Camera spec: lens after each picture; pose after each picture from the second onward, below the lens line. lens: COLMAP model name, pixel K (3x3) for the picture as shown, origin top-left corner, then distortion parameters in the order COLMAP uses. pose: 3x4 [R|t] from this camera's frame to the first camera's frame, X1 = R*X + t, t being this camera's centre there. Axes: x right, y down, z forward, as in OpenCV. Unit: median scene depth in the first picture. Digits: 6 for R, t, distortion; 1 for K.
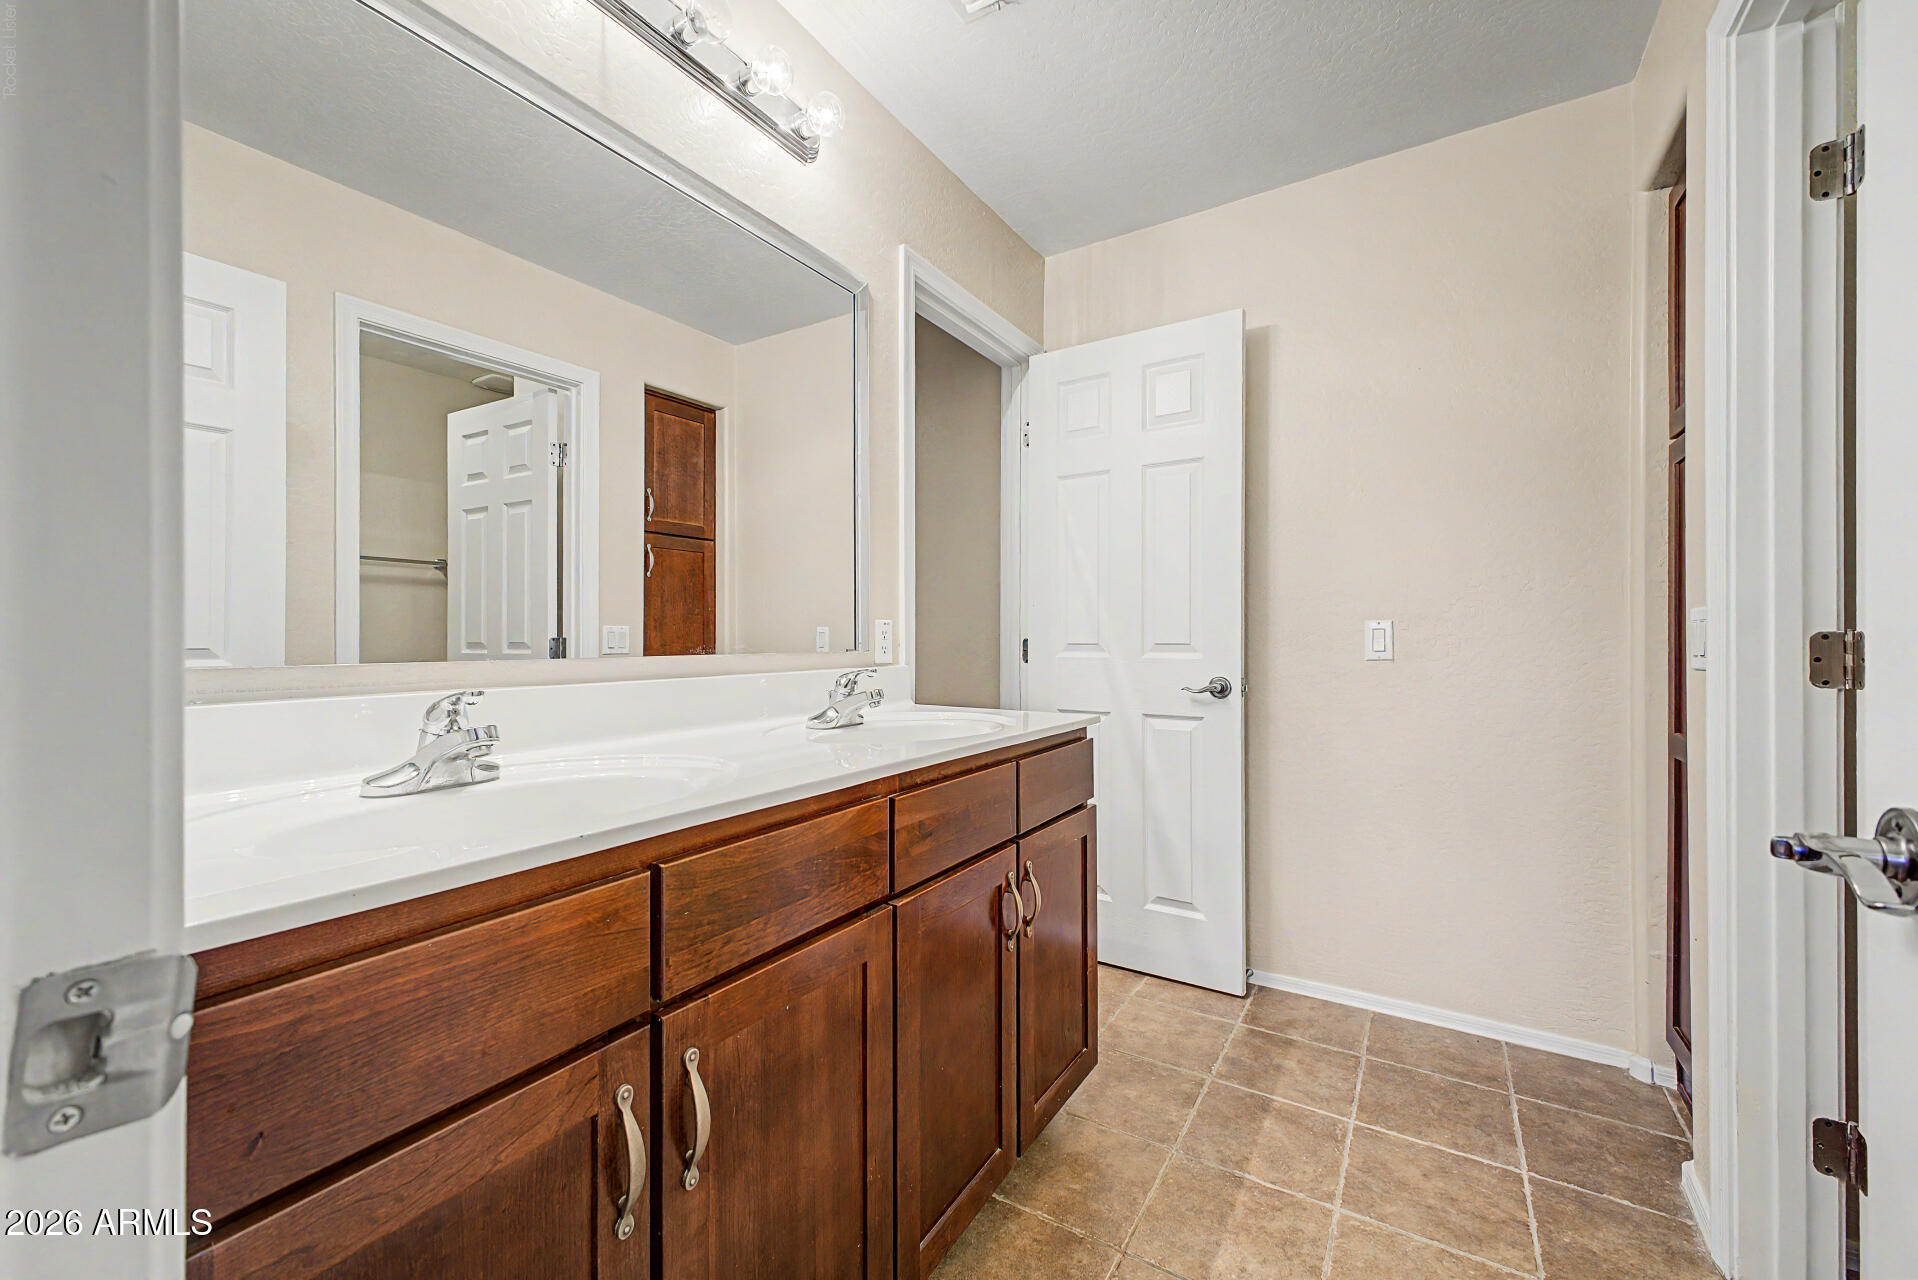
lens RADIAL K [[760.4, 0, 956.4], [0, 760.4, 641.2], [0, 0, 1]] dist [-0.004155, 0.000064]
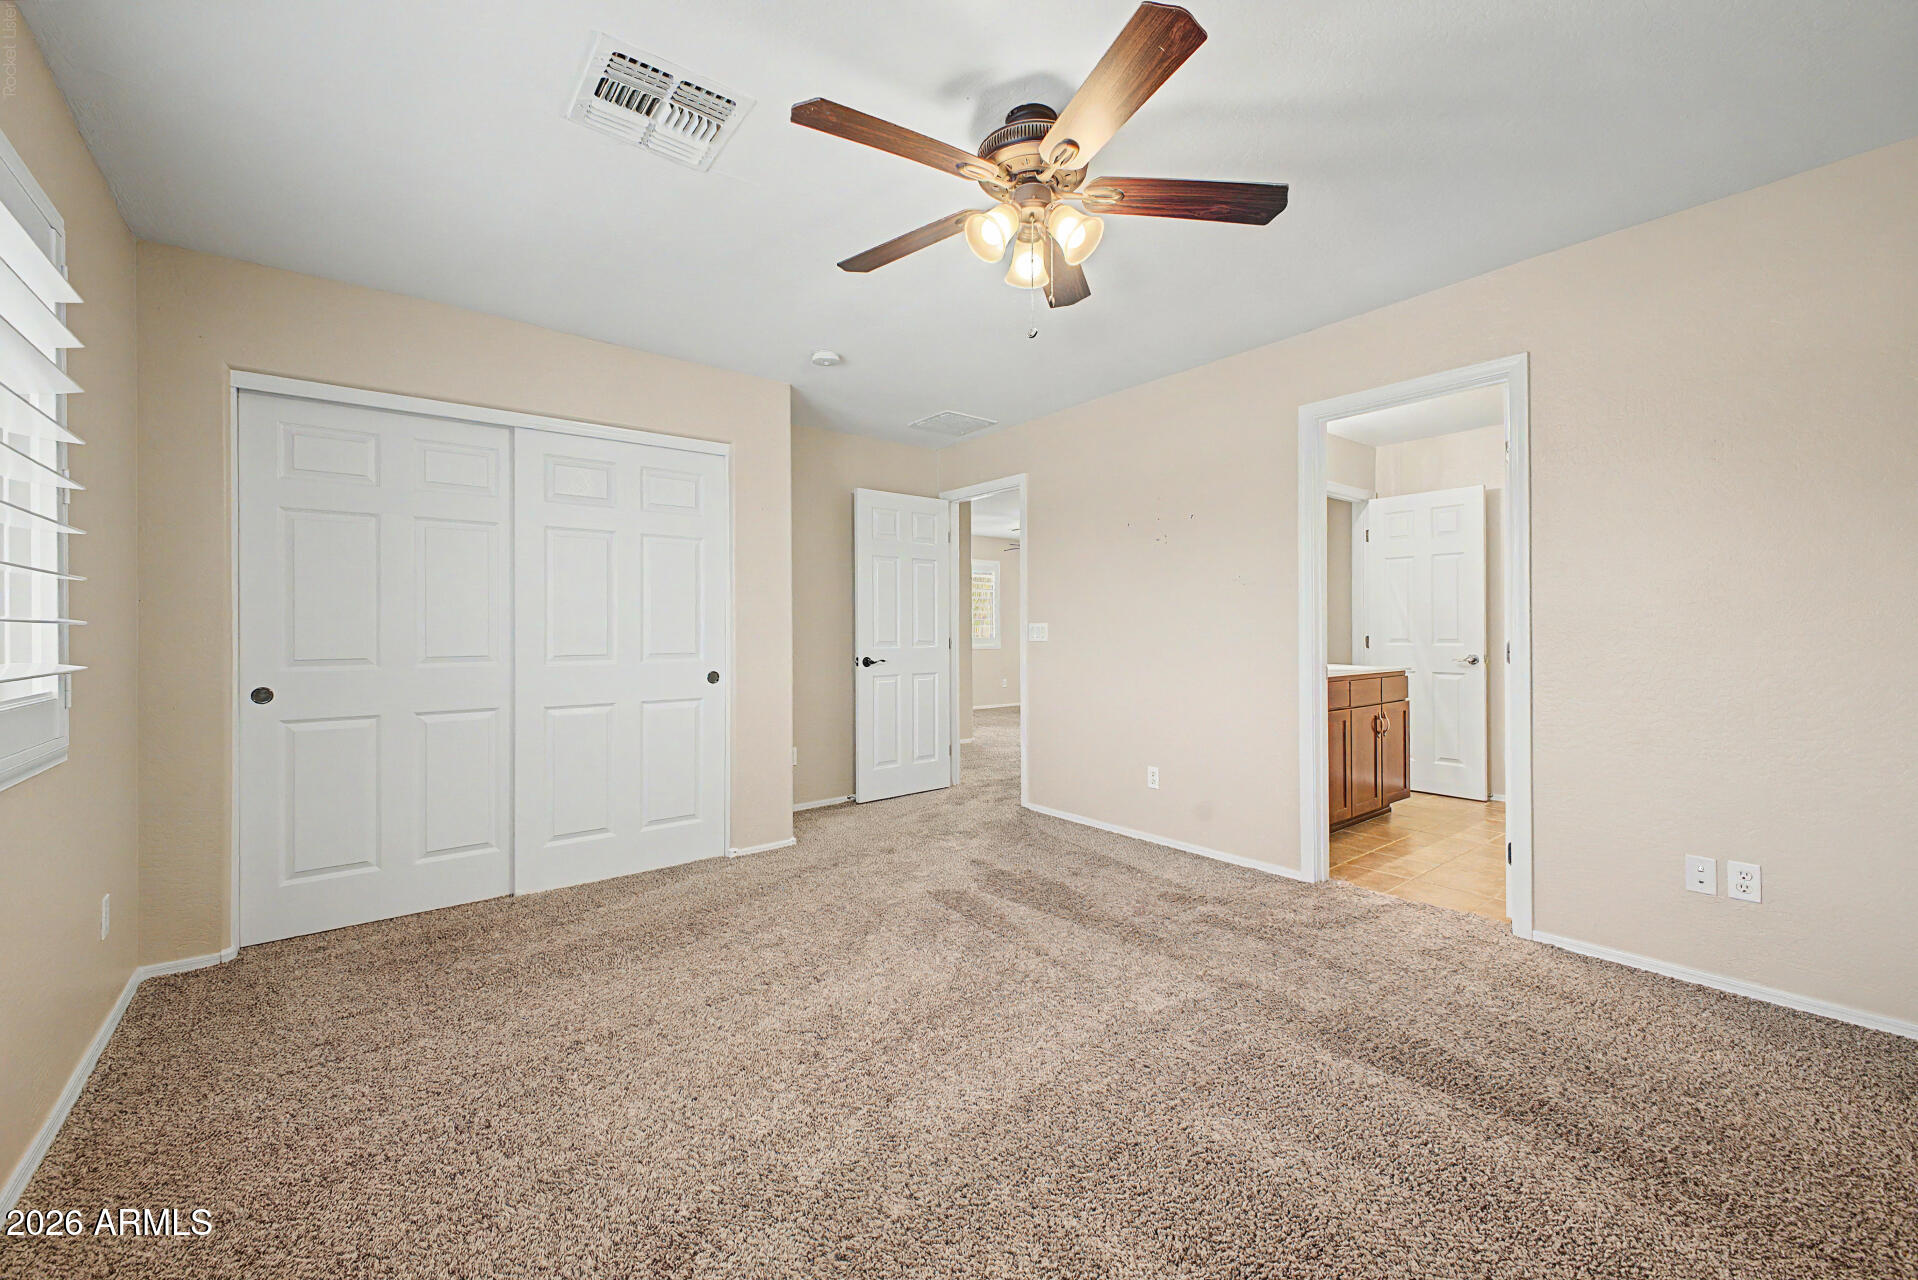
lens RADIAL K [[760.4, 0, 962.6], [0, 760.4, 635.8], [0, 0, 1]] dist [-0.004155, 0.000064]
pose [[0.945094, -0.006402, -0.326736, -0.315836], [0.005073, 0.999975, -0.004918, -0.002720], [0.326760, 0.002990, 0.945103, -1.501359]]
